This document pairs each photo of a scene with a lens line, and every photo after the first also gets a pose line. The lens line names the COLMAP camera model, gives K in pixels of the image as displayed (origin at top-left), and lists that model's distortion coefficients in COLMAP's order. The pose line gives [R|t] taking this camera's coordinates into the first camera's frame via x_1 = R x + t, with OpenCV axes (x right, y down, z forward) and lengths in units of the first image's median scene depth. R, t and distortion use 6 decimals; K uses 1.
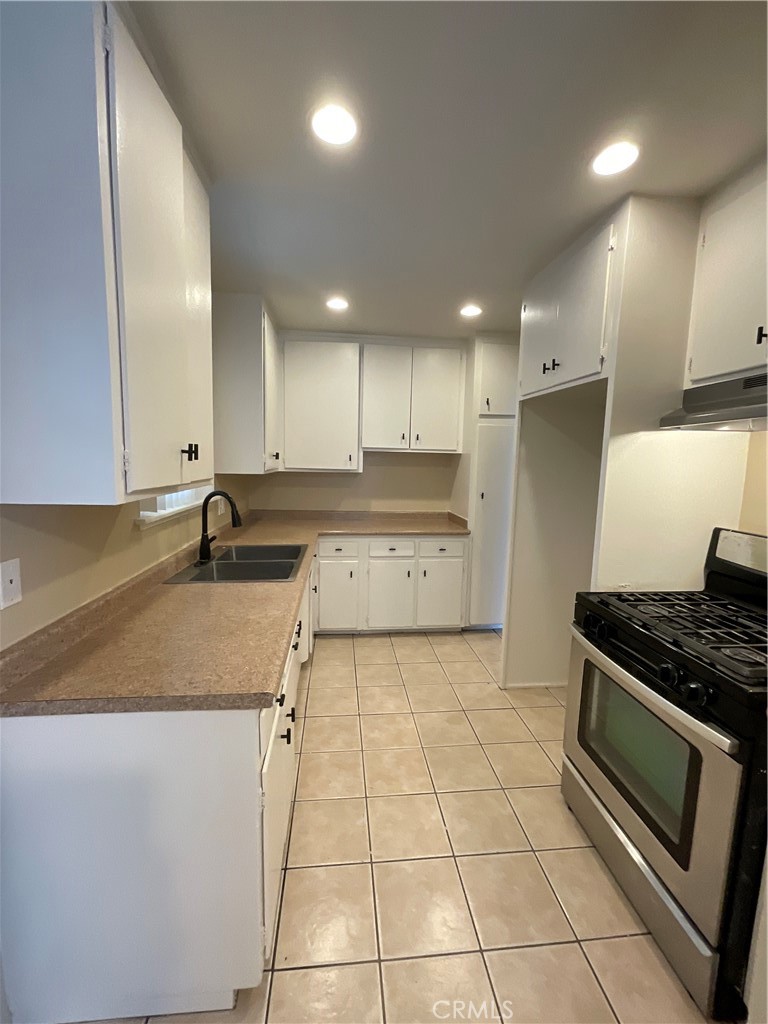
lens RADIAL K [[415.3, 0, 384.0], [0, 415.3, 512.0], [0, 0, 1]] dist [0.001210, 0.001016]
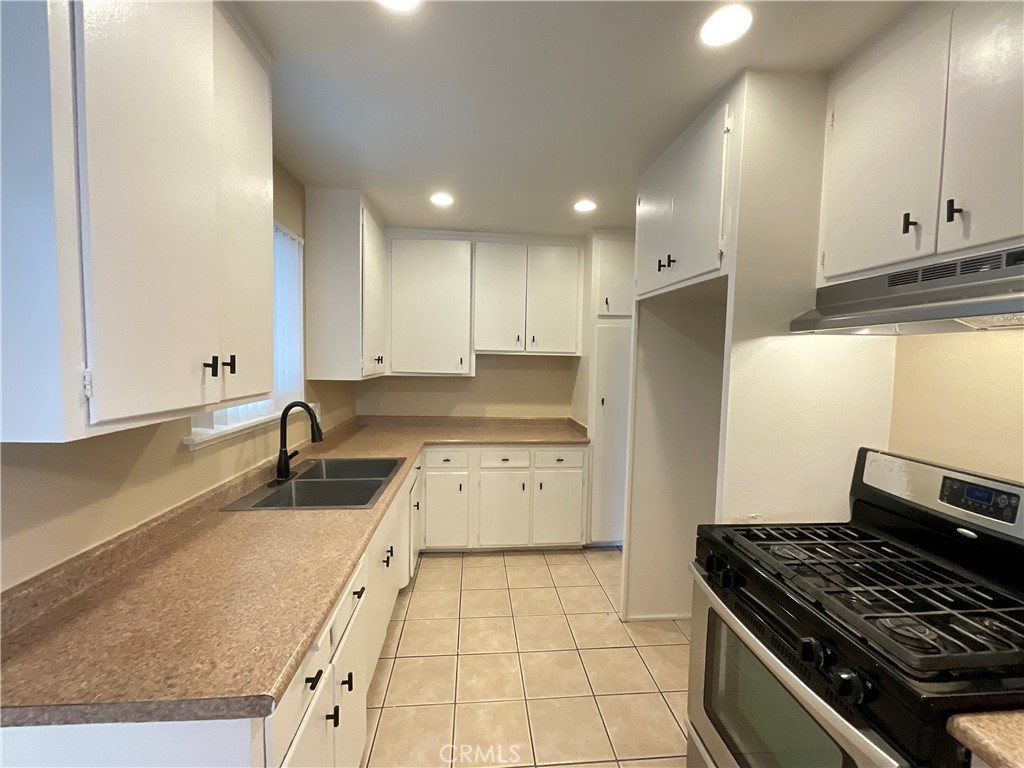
lens RADIAL K [[417.9, 0, 510.6], [0, 417.9, 389.2], [0, 0, 1]] dist [-0.000209, 0.000587]
pose [[0.999895, -0.001702, -0.014362, 0.073652], [0.000962, 0.998677, -0.051408, -0.030322], [0.014430, 0.051389, 0.998574, 0.102041]]
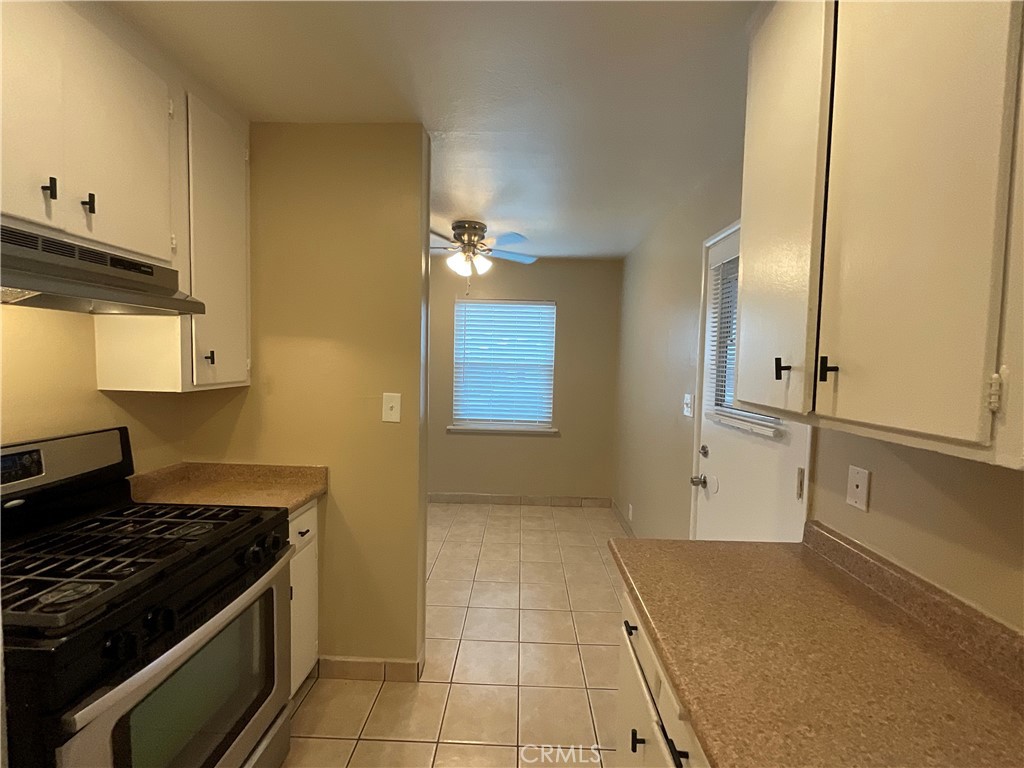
lens RADIAL K [[415.3, 0, 511.1], [0, 415.3, 384.7], [0, 0, 1]] dist [0.001210, 0.001016]
pose [[-0.990543, -0.050369, 0.127625, -0.040623], [-0.026360, 0.982713, 0.183248, -0.133208], [-0.134649, 0.178150, -0.974747, 1.000835]]
